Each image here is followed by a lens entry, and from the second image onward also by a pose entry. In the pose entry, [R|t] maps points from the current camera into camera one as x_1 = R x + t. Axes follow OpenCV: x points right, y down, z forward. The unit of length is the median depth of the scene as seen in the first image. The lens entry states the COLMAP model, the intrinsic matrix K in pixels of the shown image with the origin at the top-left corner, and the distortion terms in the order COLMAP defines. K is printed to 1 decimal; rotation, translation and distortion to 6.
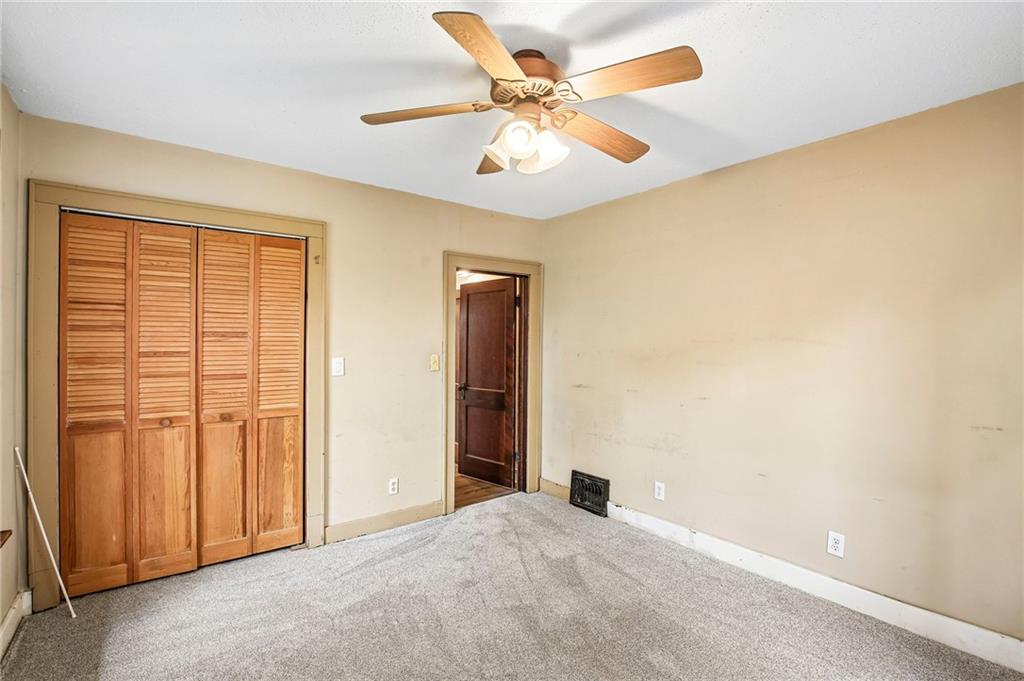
lens RADIAL K [[477.2, 0, 509.4], [0, 477.2, 338.8], [0, 0, 1]] dist [-0.023208, 0.002716]
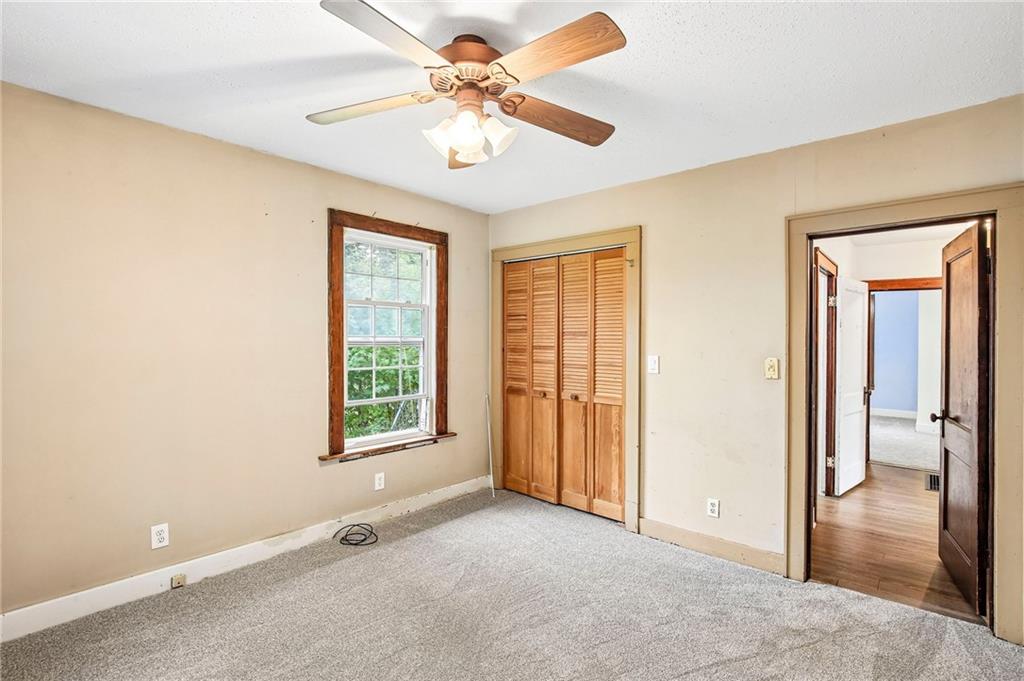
lens RADIAL K [[477.2, 0, 512.5], [0, 477.2, 338.9], [0, 0, 1]] dist [-0.023208, 0.002716]
pose [[0.181921, -0.002967, -0.983309, 0.641910], [-0.003312, 0.999988, -0.003630, 0.010114], [0.983308, 0.003917, 0.181909, 0.579681]]
